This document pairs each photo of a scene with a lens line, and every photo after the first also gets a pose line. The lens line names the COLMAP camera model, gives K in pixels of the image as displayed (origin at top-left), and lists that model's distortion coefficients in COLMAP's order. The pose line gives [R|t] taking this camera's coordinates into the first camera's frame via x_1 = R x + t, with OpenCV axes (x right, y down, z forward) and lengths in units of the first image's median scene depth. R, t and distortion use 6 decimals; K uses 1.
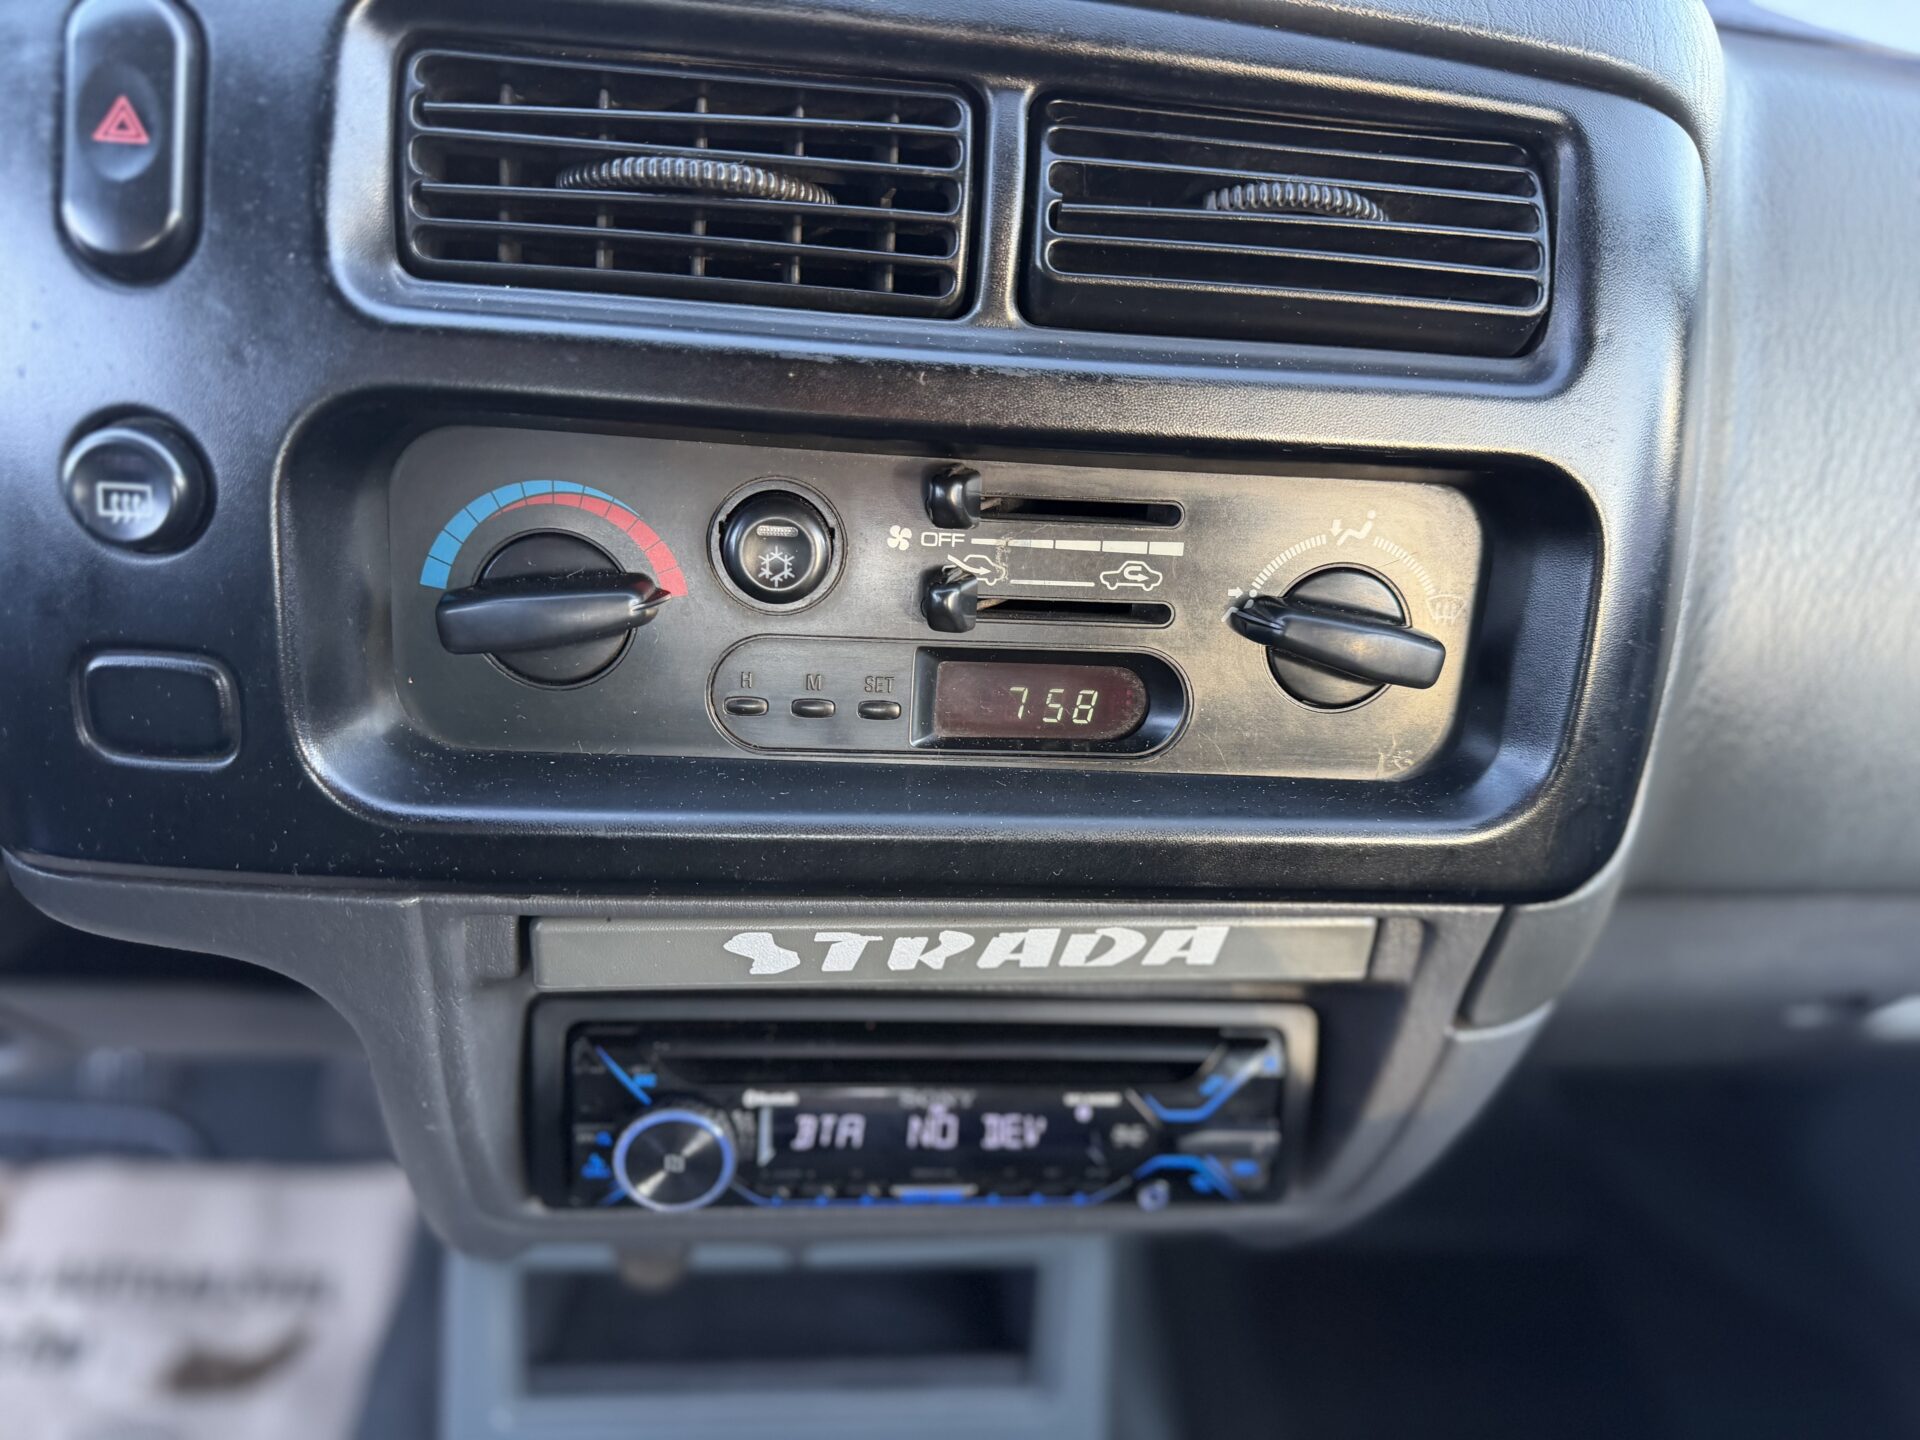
lens RADIAL K [[1334.6, 0, 968.0], [0, 1334.6, 710.9], [0, 0, 1]] dist [0.007273, -0.007103]
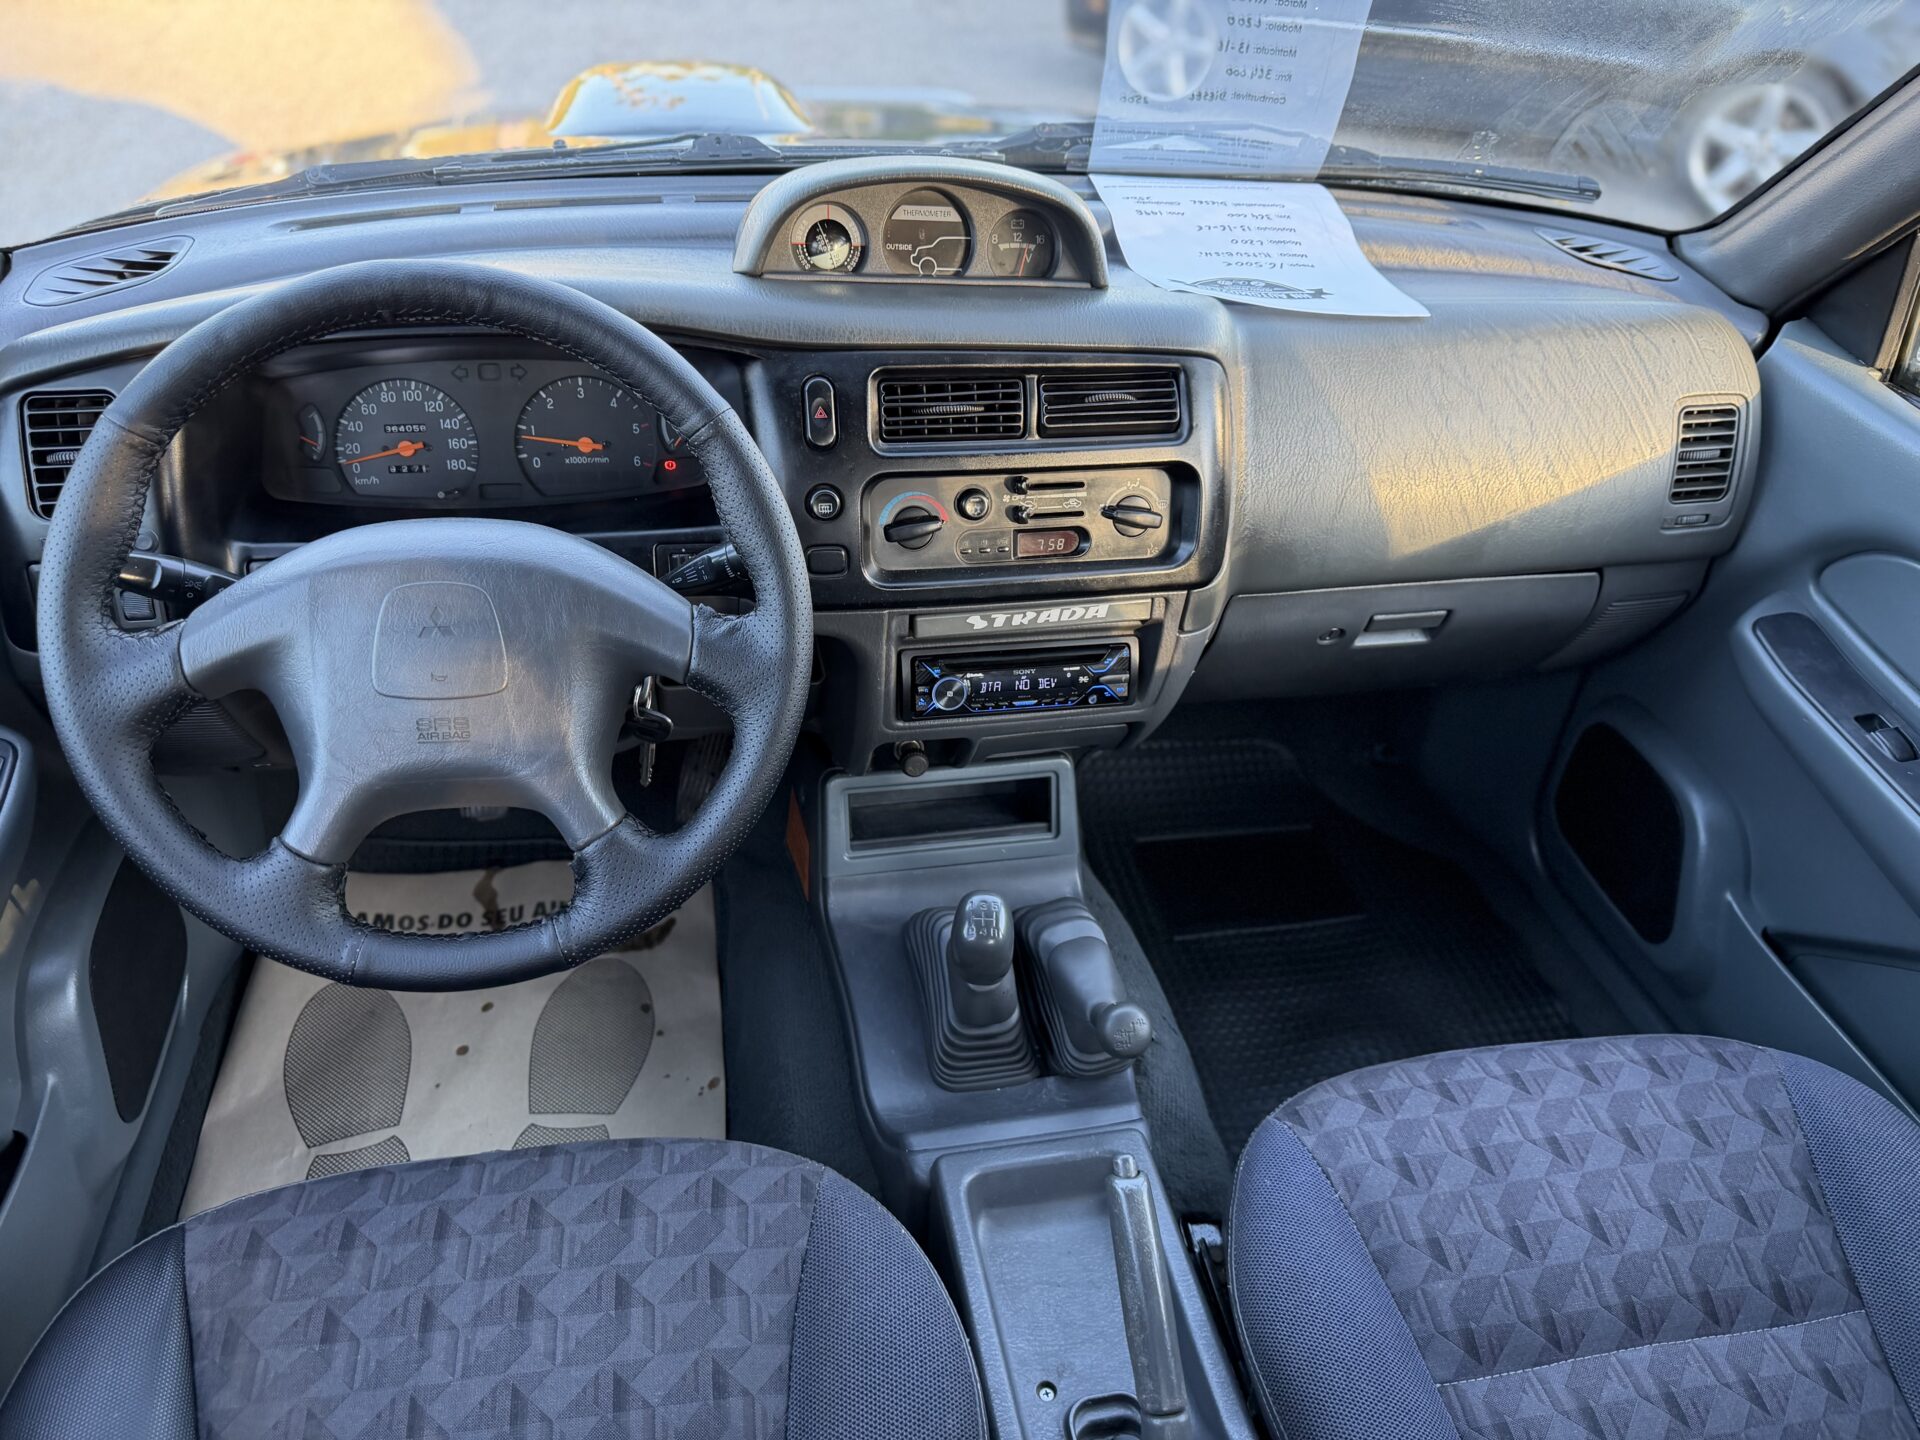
lens RADIAL K [[1334.6, 0, 949.8], [0, 1334.6, 720.5], [0, 0, 1]] dist [0.007273, -0.007103]
pose [[0.992812, -0.101979, 0.062651, -0.460113], [0.096246, 0.991409, 0.088566, 0.117554], [-0.071145, -0.081900, 0.994098, -2.433037]]
